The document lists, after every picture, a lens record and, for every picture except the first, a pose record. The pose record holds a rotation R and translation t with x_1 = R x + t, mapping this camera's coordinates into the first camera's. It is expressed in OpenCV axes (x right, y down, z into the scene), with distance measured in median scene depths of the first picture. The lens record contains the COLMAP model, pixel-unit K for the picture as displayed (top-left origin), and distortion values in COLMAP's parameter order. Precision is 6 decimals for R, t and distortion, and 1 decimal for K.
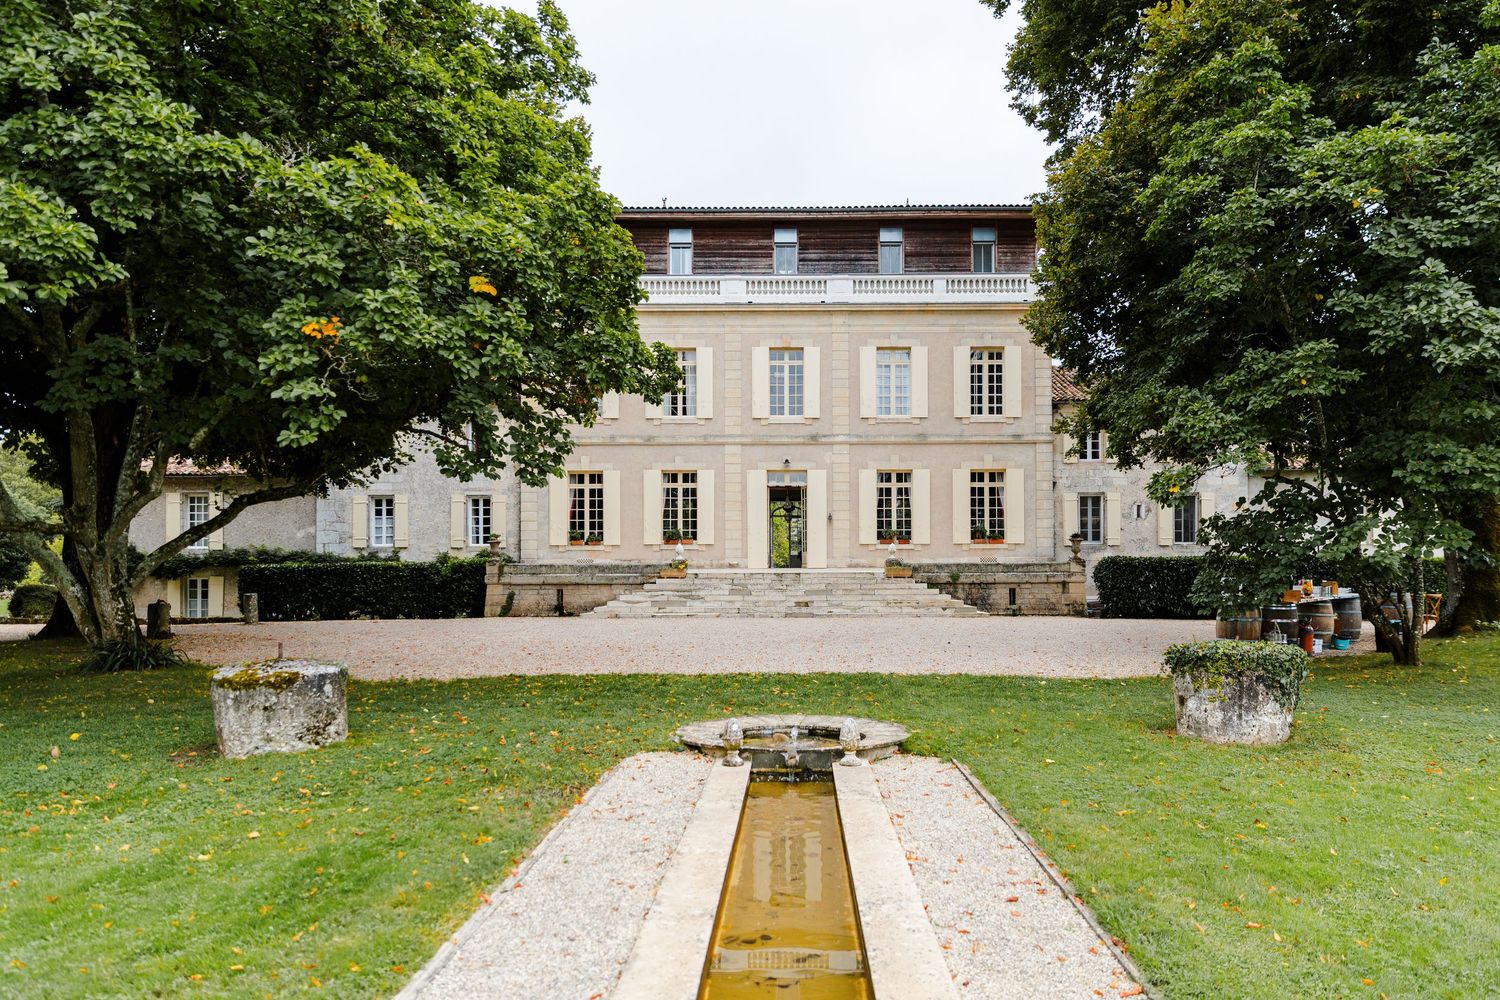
lens RADIAL K [[1139.0, 0, 755.8], [0, 1139.0, 493.6], [0, 0, 1]] dist [-0.016406, -0.002769]
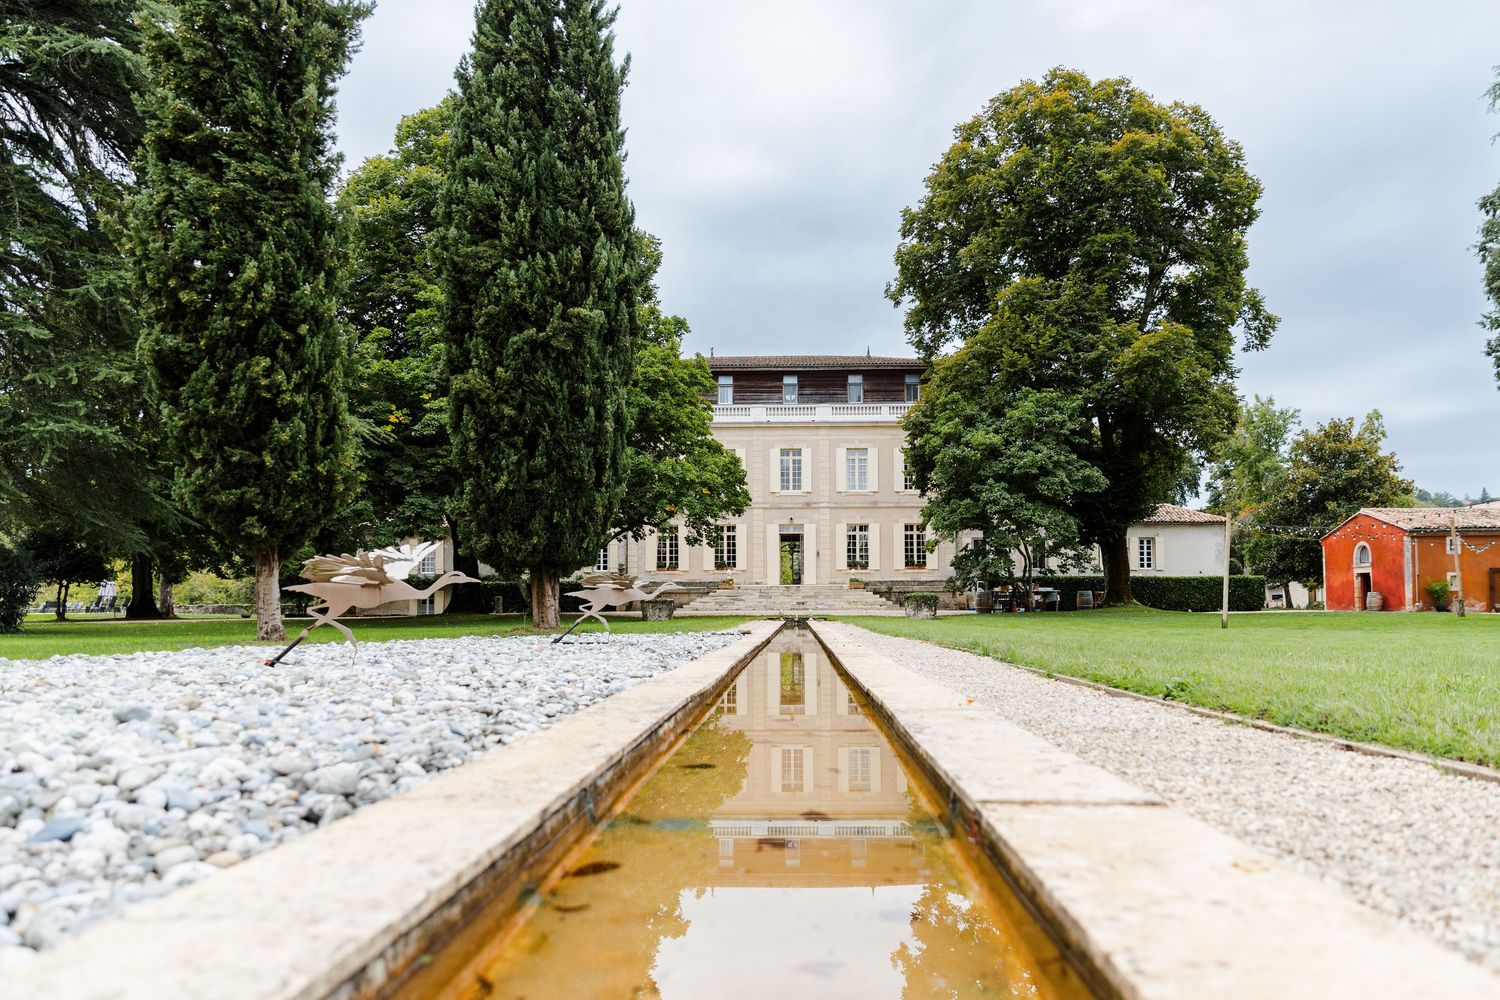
lens RADIAL K [[1176.6, 0, 761.9], [0, 1176.6, 501.8], [0, 0, 1]] dist [-0.004329, -0.002589]
pose [[0.999981, -0.001786, 0.005942, -0.024542], [0.001885, 0.999856, -0.016852, -0.024233], [-0.005911, 0.016863, 0.999840, -0.676235]]
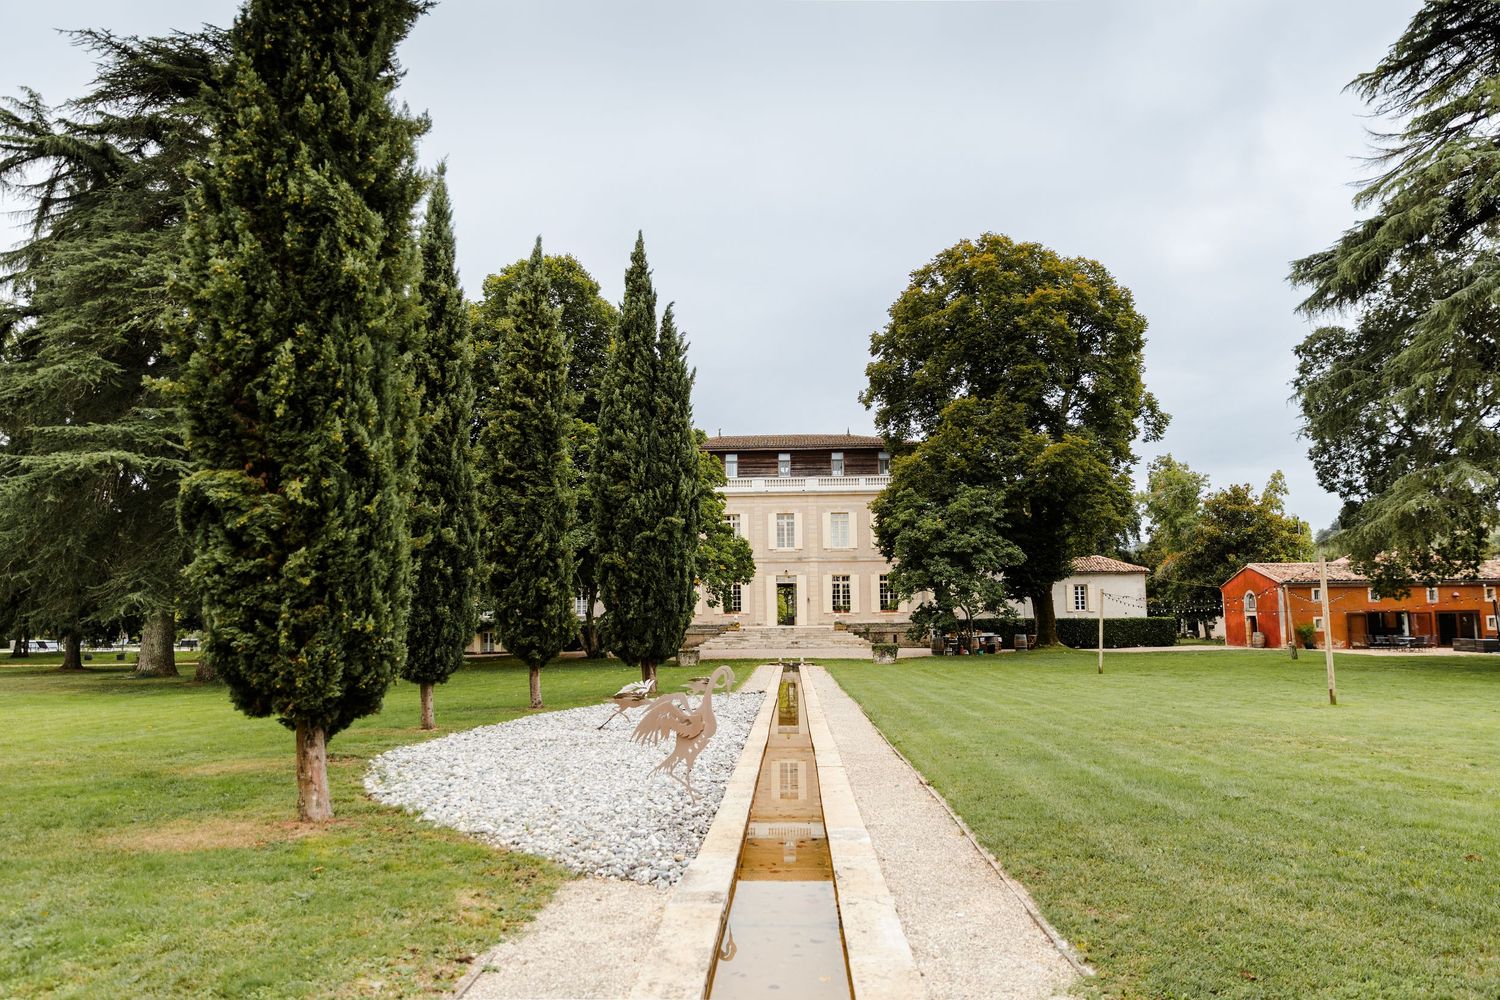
lens RADIAL K [[1098.7, 0, 731.6], [0, 1098.7, 451.5], [0, 0, 1]] dist [-0.025408, -0.001417]
pose [[0.999818, -0.008533, -0.017062, -0.033000], [0.007012, 0.996157, -0.087306, -0.068941], [0.017741, 0.087170, 0.996035, -0.915144]]
